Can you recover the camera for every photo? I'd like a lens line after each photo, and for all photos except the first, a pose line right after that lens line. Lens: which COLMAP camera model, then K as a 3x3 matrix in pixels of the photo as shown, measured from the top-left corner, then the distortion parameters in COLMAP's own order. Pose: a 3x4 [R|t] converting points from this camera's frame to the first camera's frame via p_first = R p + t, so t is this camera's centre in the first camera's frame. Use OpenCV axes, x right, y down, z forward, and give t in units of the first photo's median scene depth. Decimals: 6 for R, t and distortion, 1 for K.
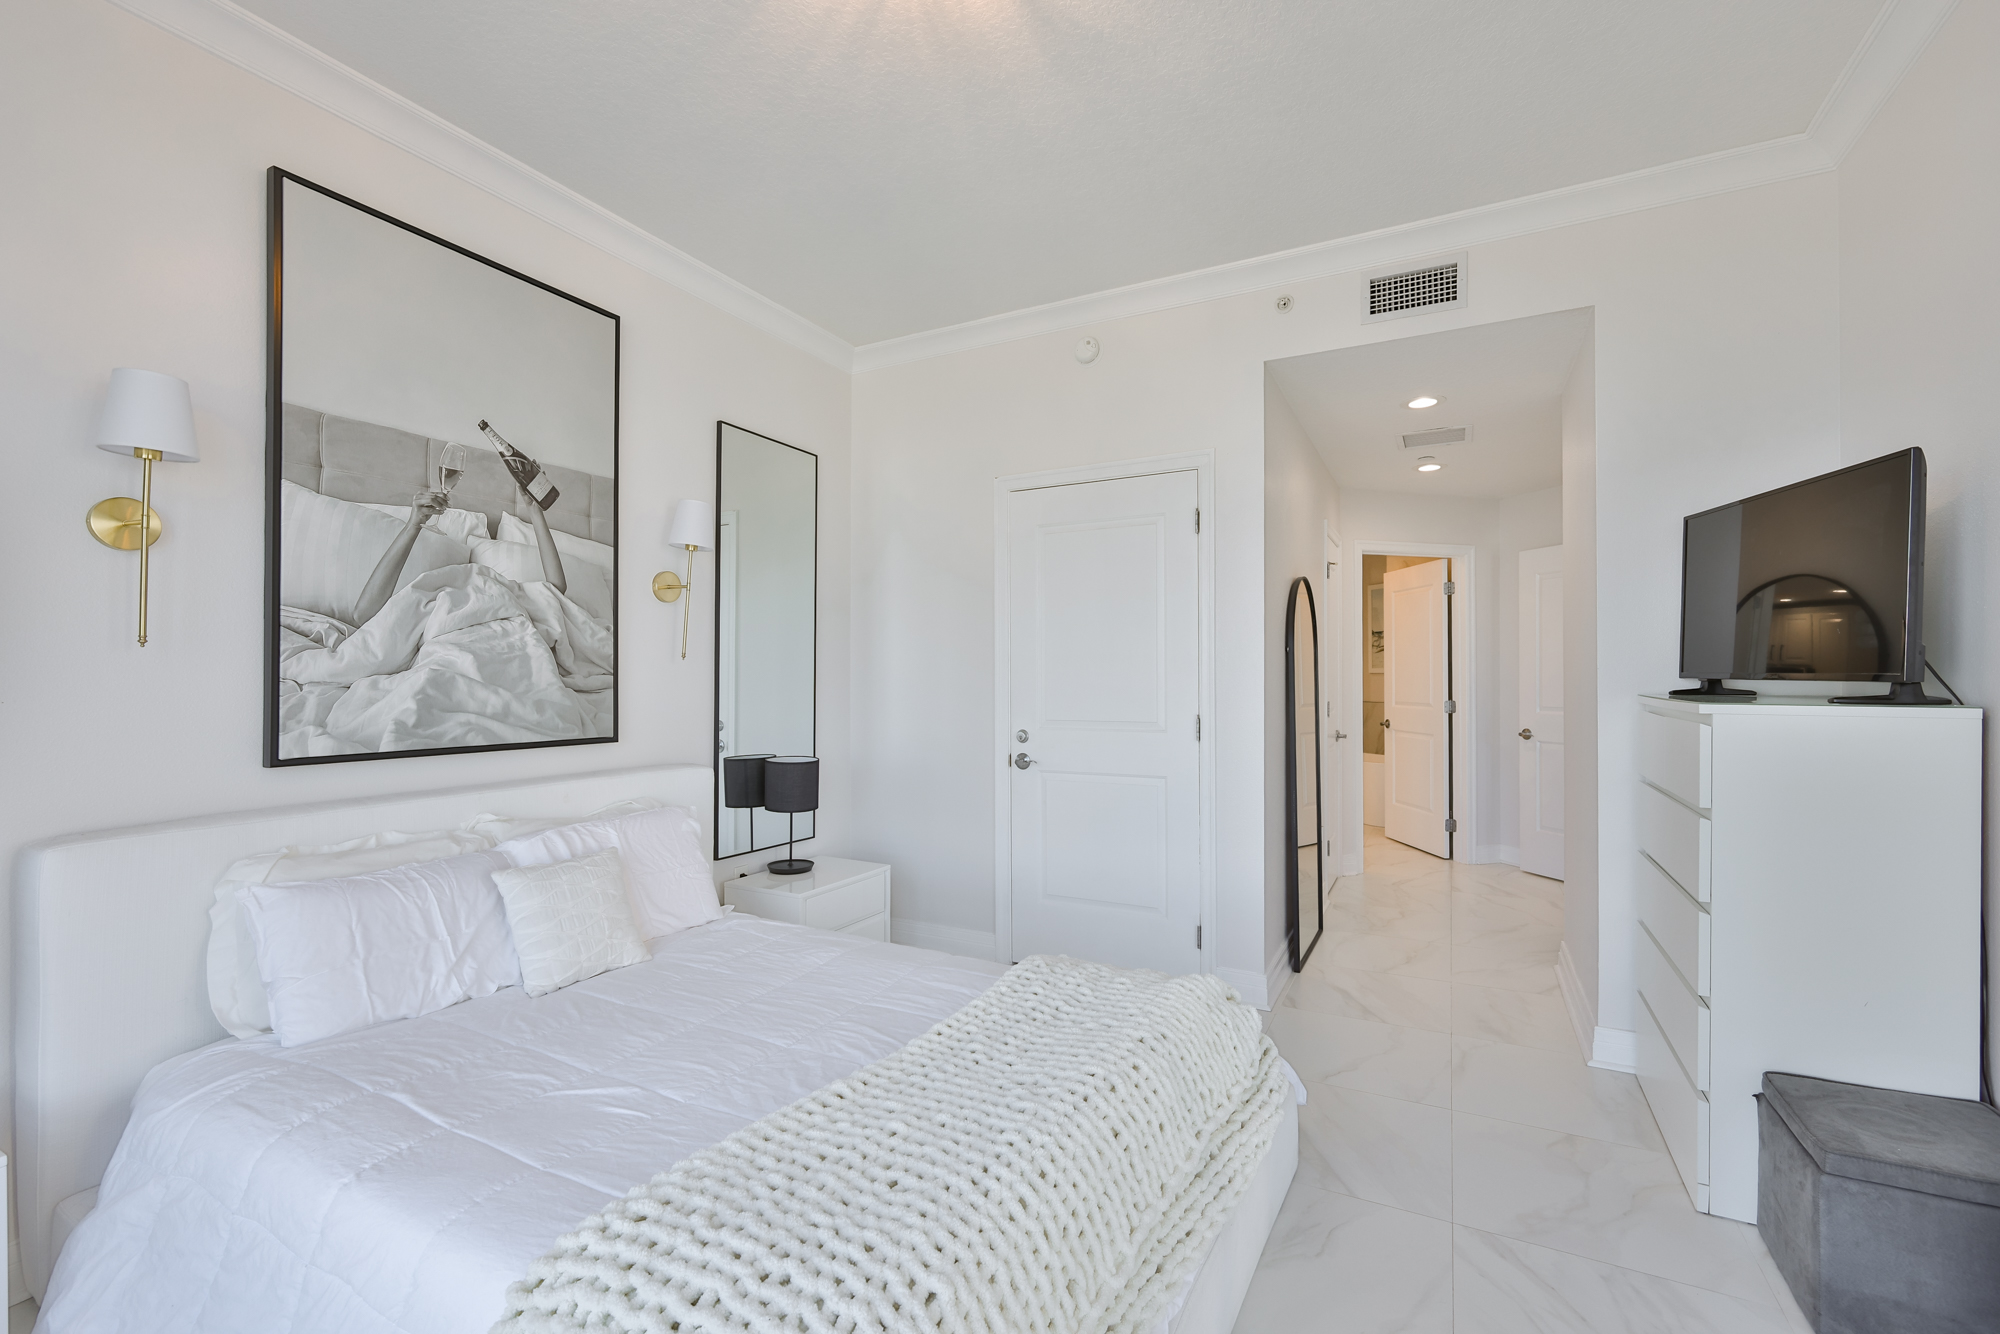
lens RADIAL K [[866.4, 0, 993.2], [0, 866.4, 674.2], [0, 0, 1]] dist [-0.000342, 0.000072]
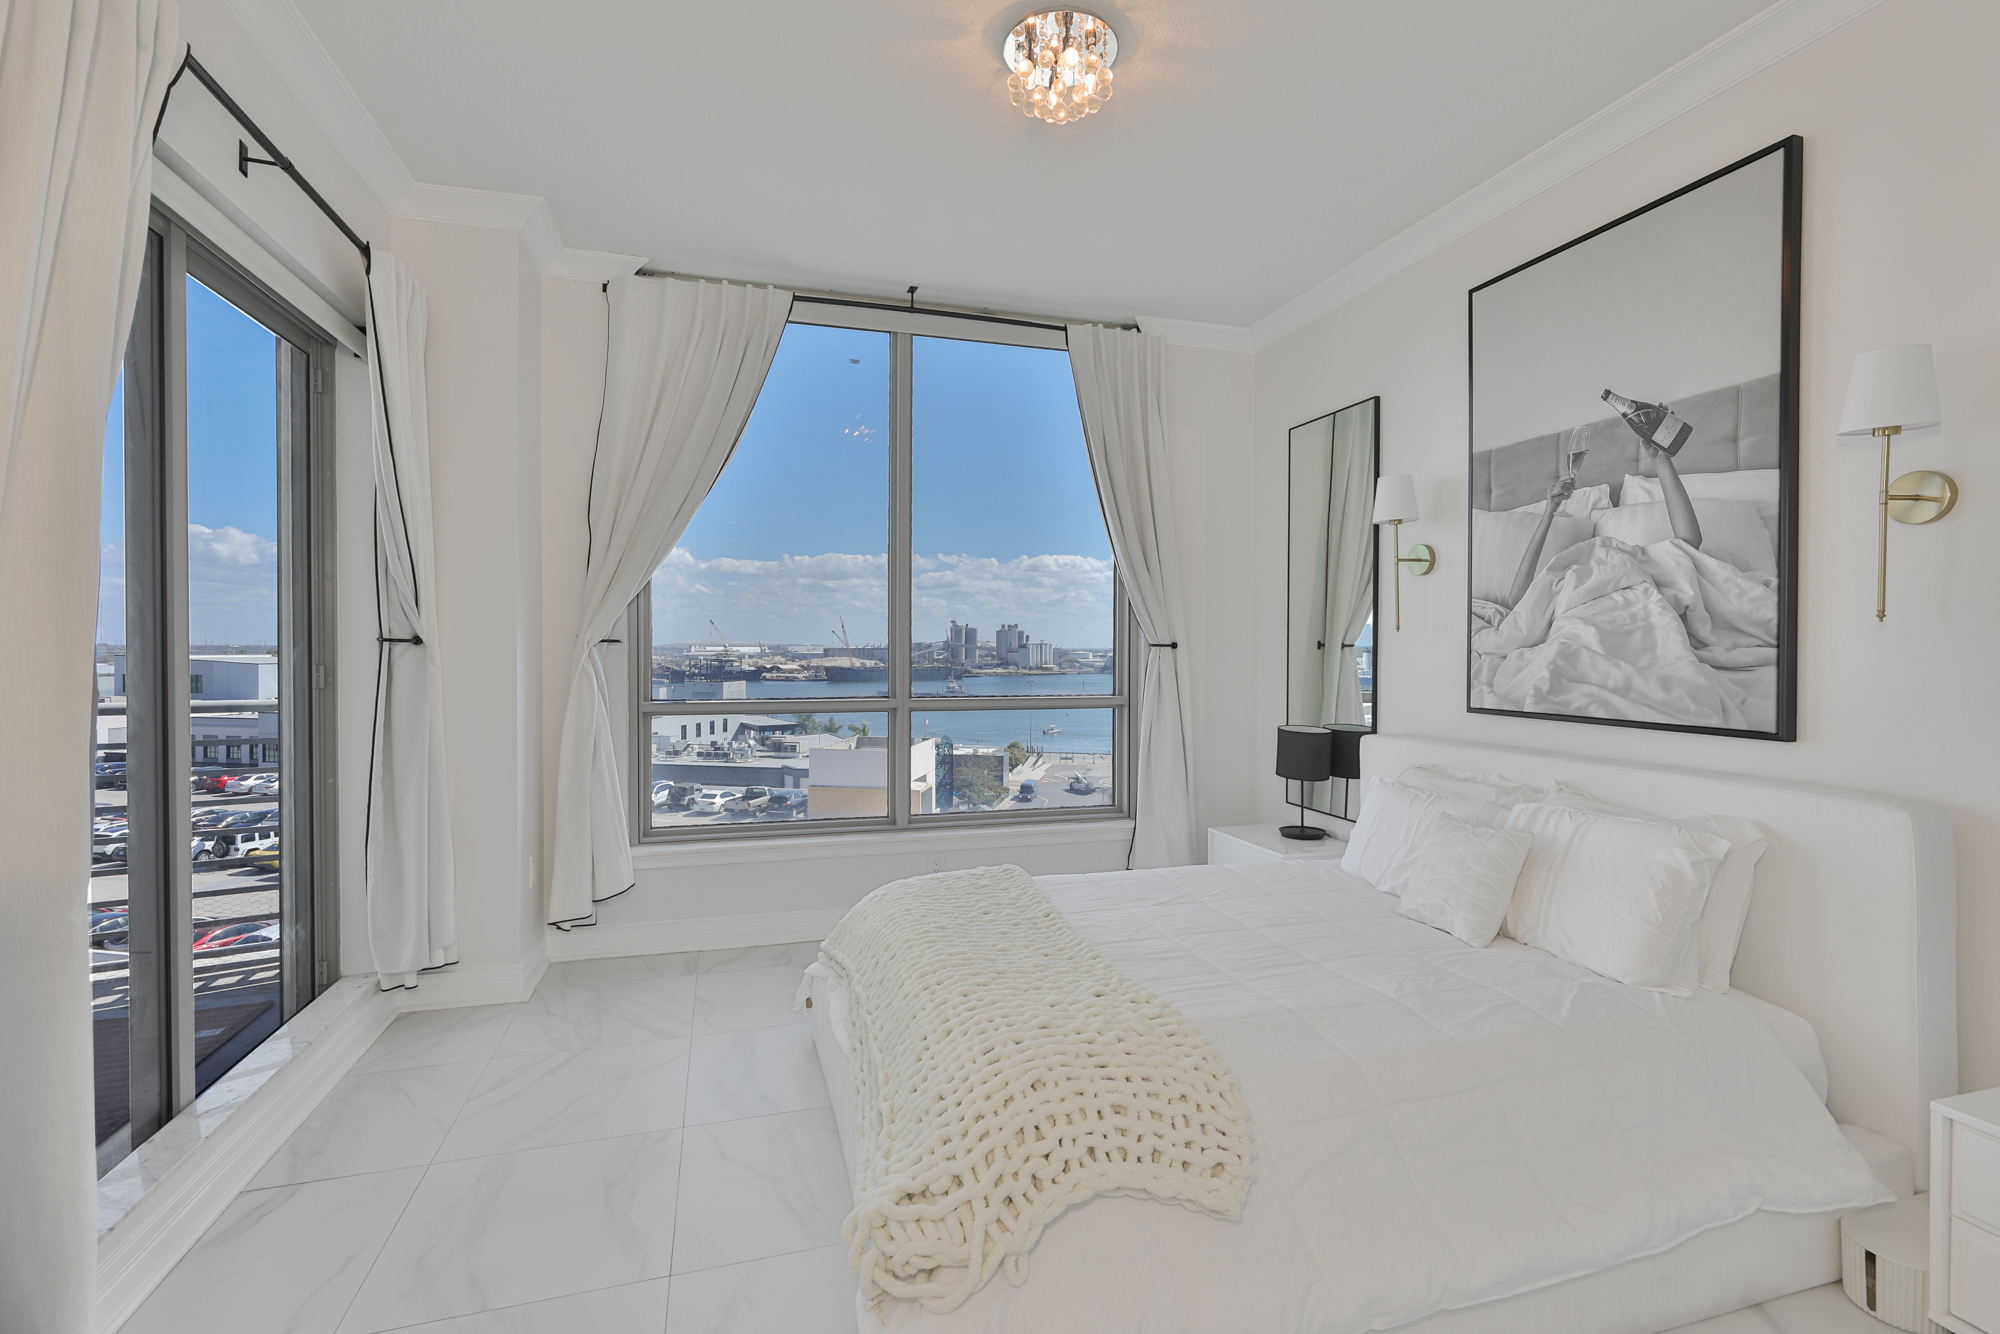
lens RADIAL K [[889.8, 0, 1013.8], [0, 889.8, 649.9], [0, 0, 1]] dist [0.000205, -0.000008]
pose [[-0.698026, 0.001351, -0.716071, 0.614938], [0.001805, 0.999998, 0.000127, 0.002334], [0.716070, -0.001204, -0.698027, 1.232839]]
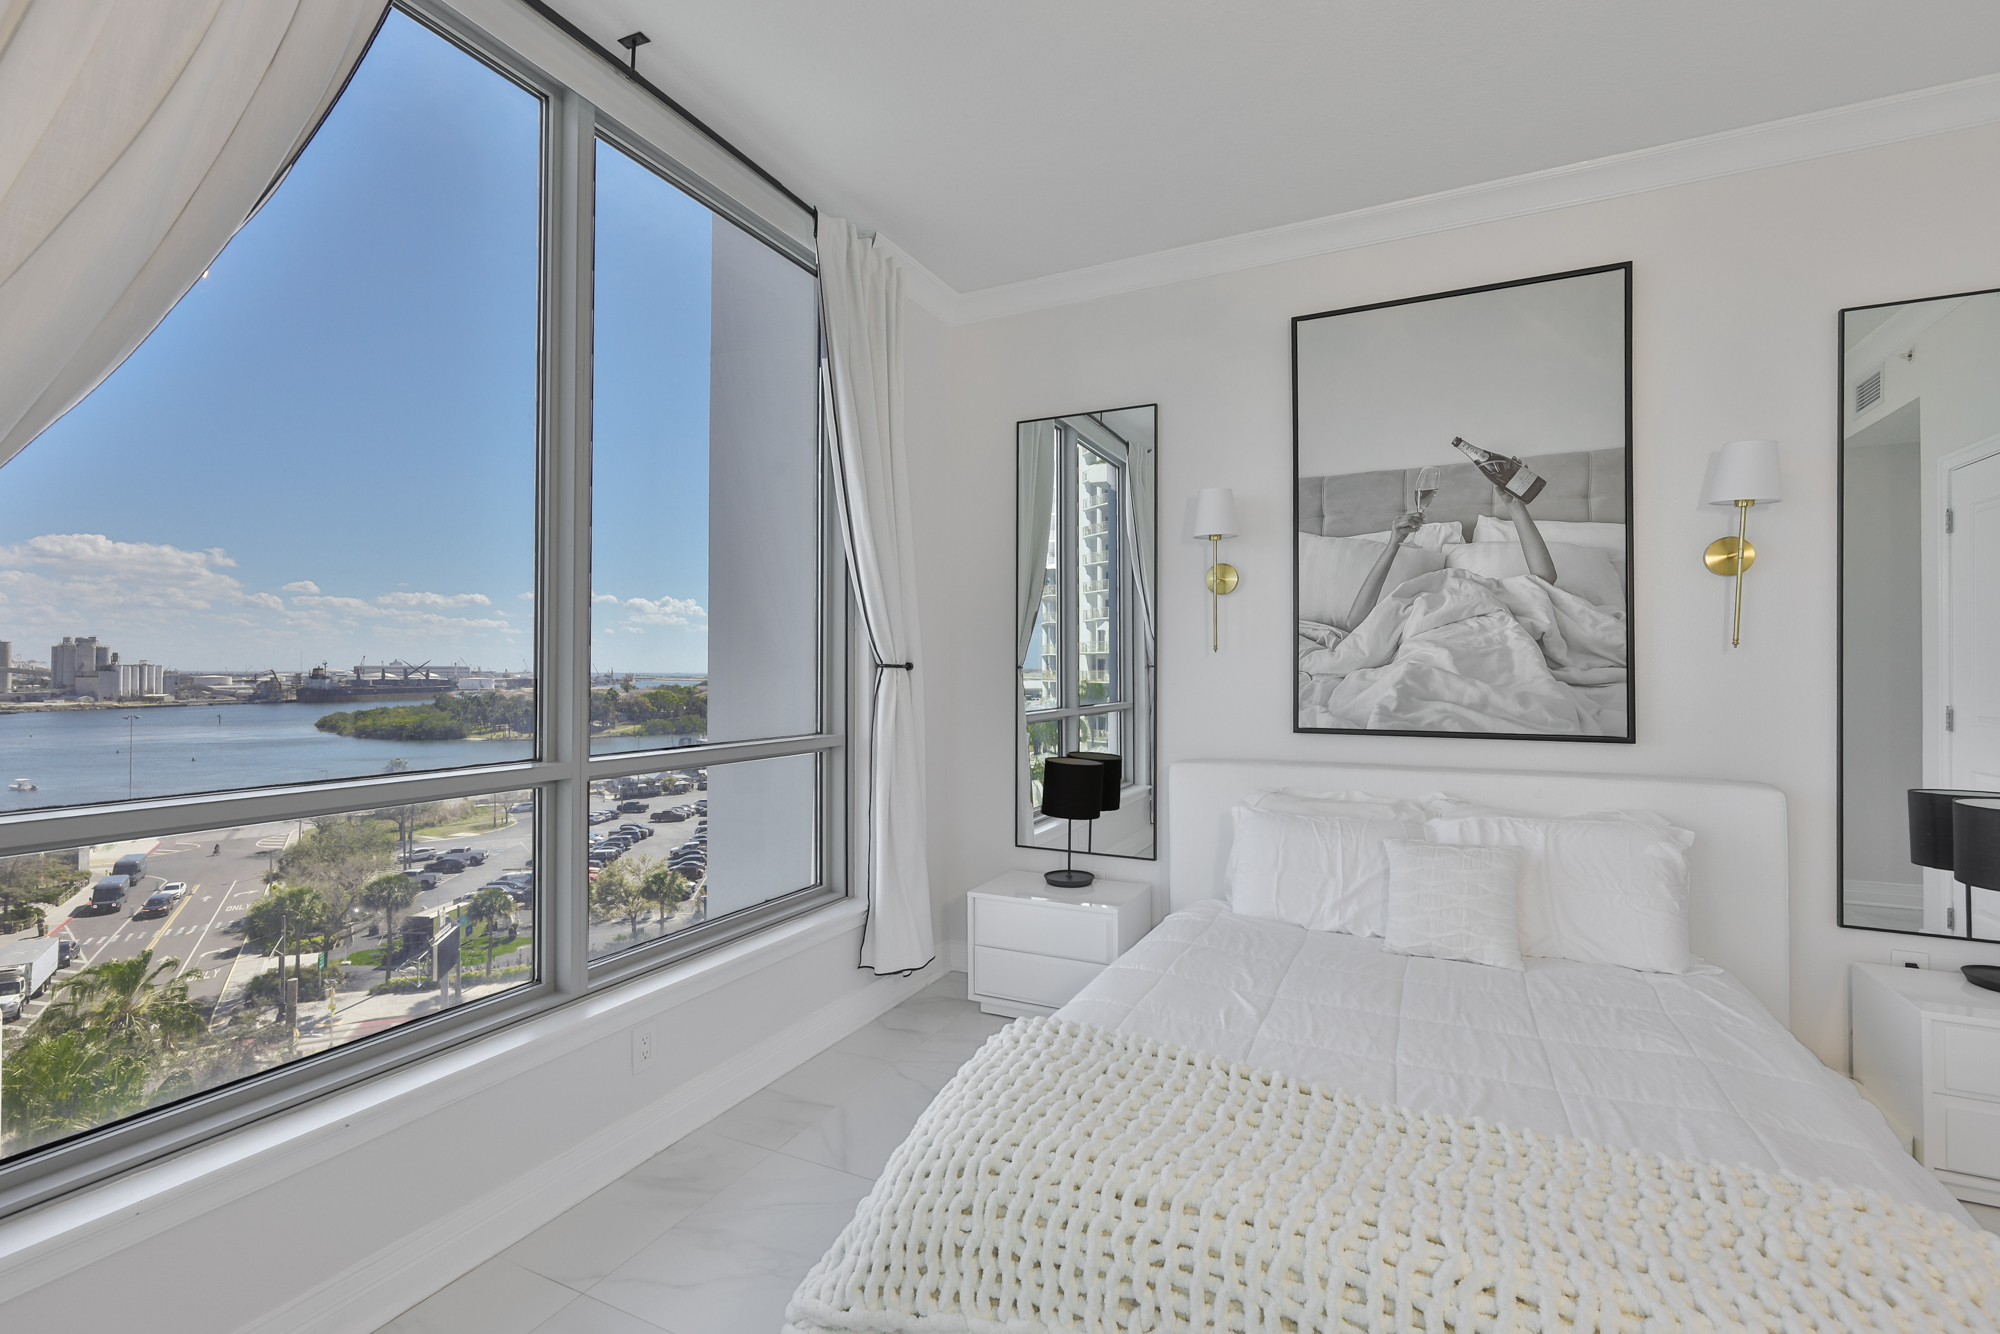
lens RADIAL K [[877.2, 0, 996.0], [0, 877.2, 655.6], [0, 0, 1]] dist [-0.001818, -0.000441]
pose [[0.034679, -0.015112, -0.999284, 0.507214], [0.005117, 0.999875, -0.014944, -0.001328], [0.999385, -0.004595, 0.034752, 0.374903]]
